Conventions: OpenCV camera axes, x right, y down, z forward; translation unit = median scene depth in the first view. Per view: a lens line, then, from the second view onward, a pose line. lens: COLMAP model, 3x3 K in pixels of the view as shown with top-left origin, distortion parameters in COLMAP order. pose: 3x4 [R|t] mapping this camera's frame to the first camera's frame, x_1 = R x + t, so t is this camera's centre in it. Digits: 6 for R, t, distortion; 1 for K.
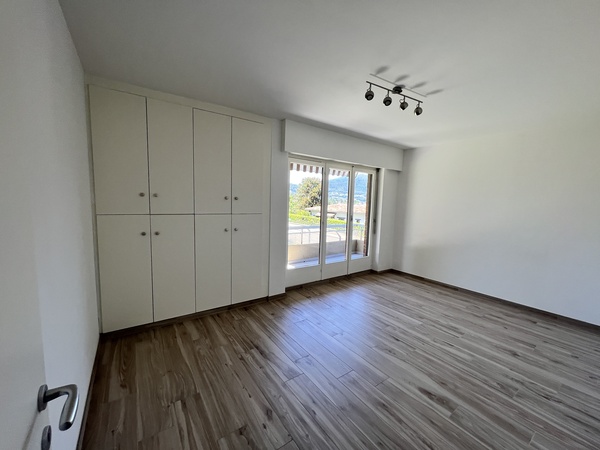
lens RADIAL K [[240.1, 0, 301.3], [0, 240.1, 225.9], [0, 0, 1]] dist [-0.004331, 0.000980]
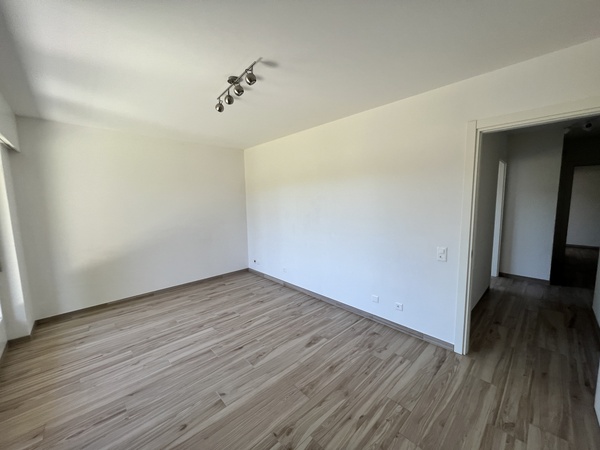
lens RADIAL K [[240.2, 0, 299.5], [0, 240.2, 225.8], [0, 0, 1]] dist [0.002923, -0.000082]
pose [[-0.144678, -0.141291, 0.979339, -0.437496], [0.114704, 0.980685, 0.158430, -0.112177], [-0.982808, 0.135256, -0.125677, 0.708207]]
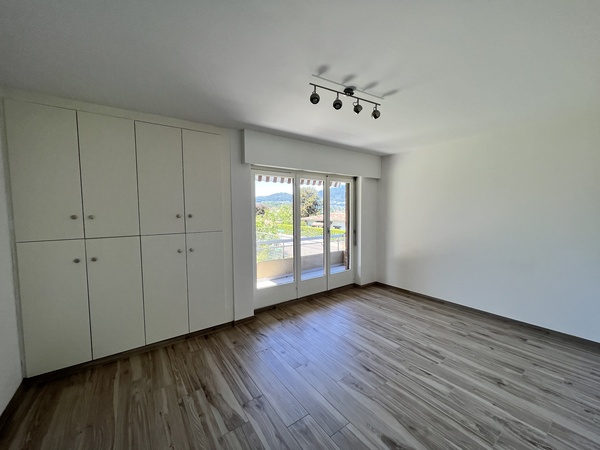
lens RADIAL K [[240.1, 0, 301.7], [0, 240.1, 225.8], [0, 0, 1]] dist [-0.004331, 0.000980]
pose [[0.999216, -0.039200, 0.005469, 0.148578], [0.039389, 0.998405, -0.040440, -0.023276], [-0.003875, 0.040624, 0.999167, 0.085050]]
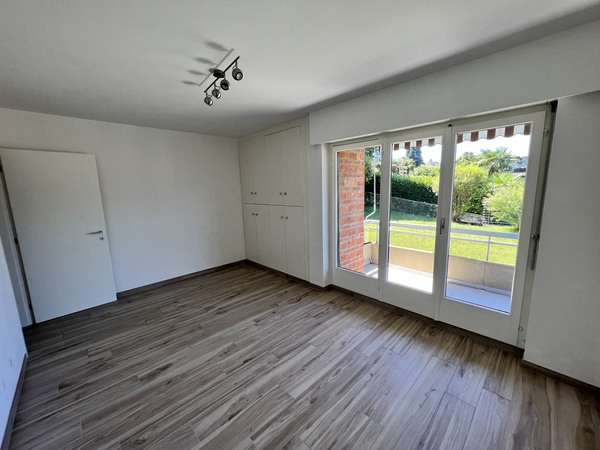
lens RADIAL K [[240.1, 0, 298.6], [0, 240.1, 225.6], [0, 0, 1]] dist [-0.004331, 0.000980]
pose [[0.152485, 0.123075, -0.980613, 1.037264], [-0.069318, 0.991104, 0.113612, -0.096194], [0.985872, 0.050650, 0.159659, 0.881435]]
